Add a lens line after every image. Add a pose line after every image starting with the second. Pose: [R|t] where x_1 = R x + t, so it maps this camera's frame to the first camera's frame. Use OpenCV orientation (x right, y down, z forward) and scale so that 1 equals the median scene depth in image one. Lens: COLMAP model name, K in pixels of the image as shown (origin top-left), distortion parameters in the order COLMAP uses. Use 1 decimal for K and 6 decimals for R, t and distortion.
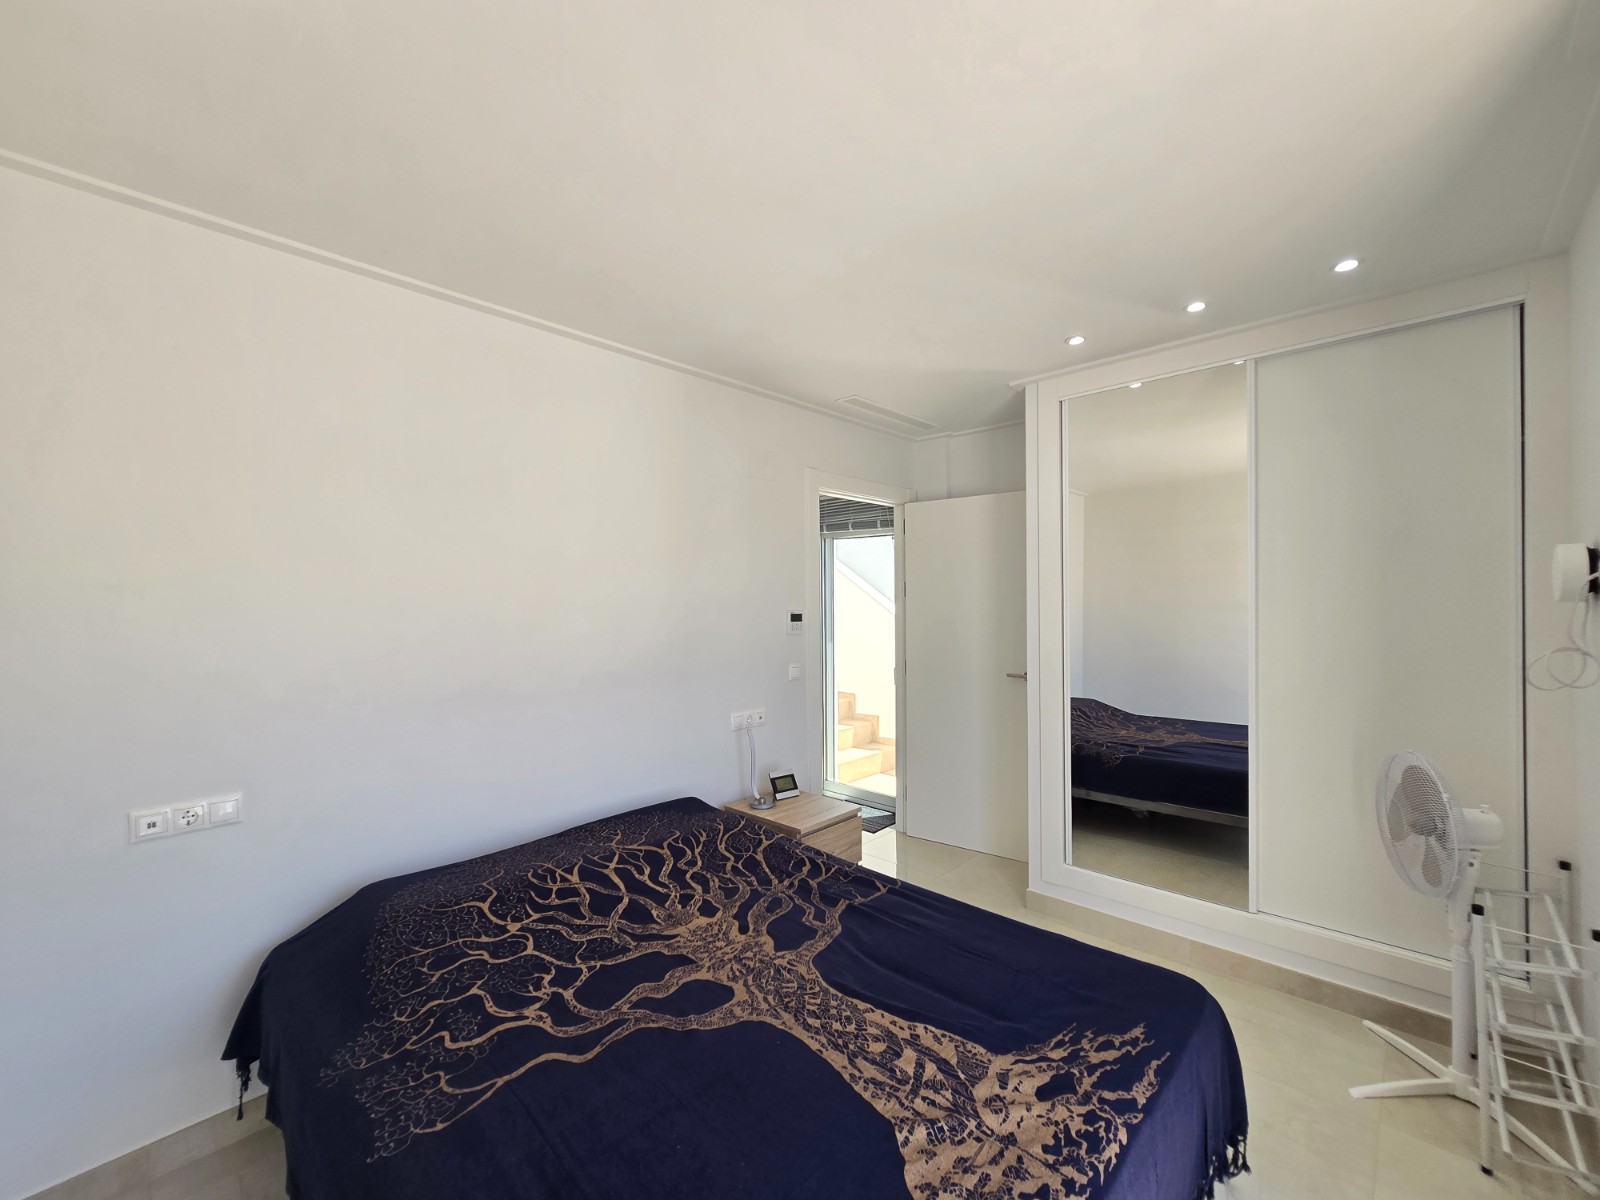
lens RADIAL K [[656.9, 0, 790.3], [0, 656.9, 606.0], [0, 0, 1]] dist [-0.002987, -0.000074]
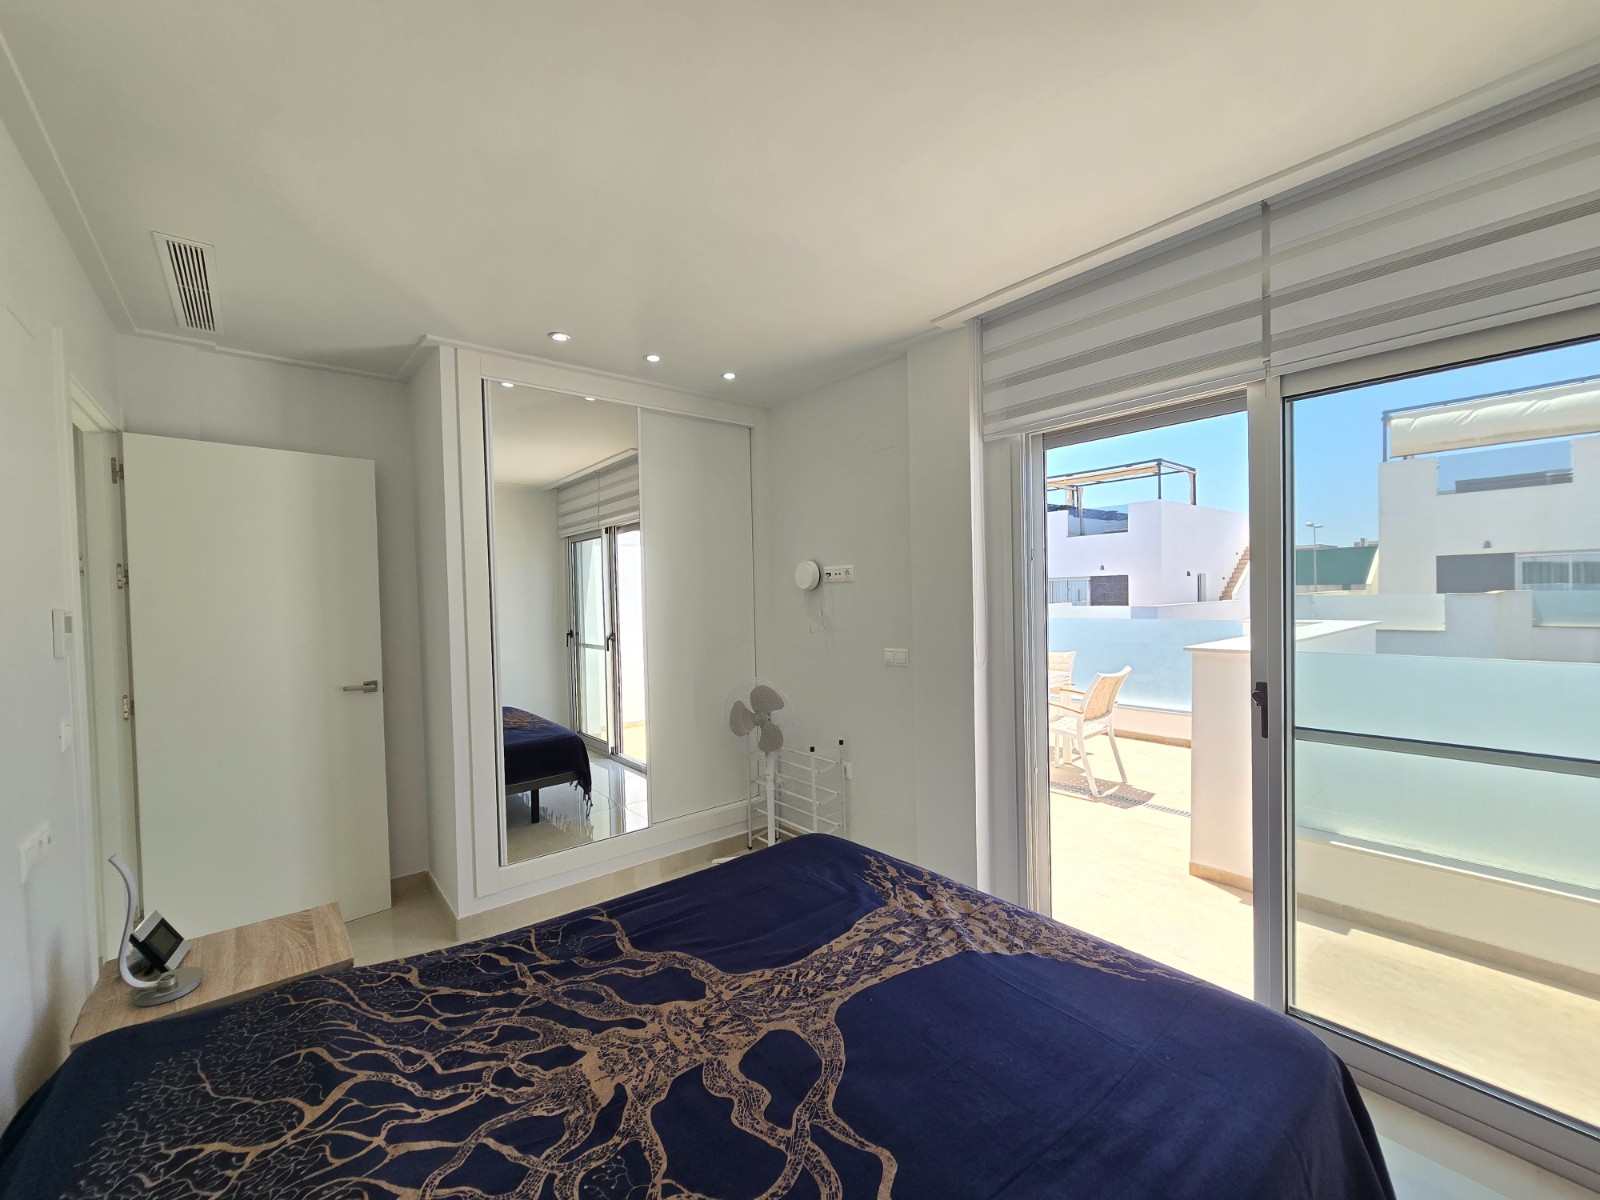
lens RADIAL K [[656.9, 0, 814.4], [0, 656.9, 600.9], [0, 0, 1]] dist [-0.002987, -0.000074]
pose [[0.105595, -0.007370, 0.994382, -0.731625], [0.023577, 0.999710, 0.004905, 0.019403], [-0.994130, 0.022927, 0.105738, 0.670065]]
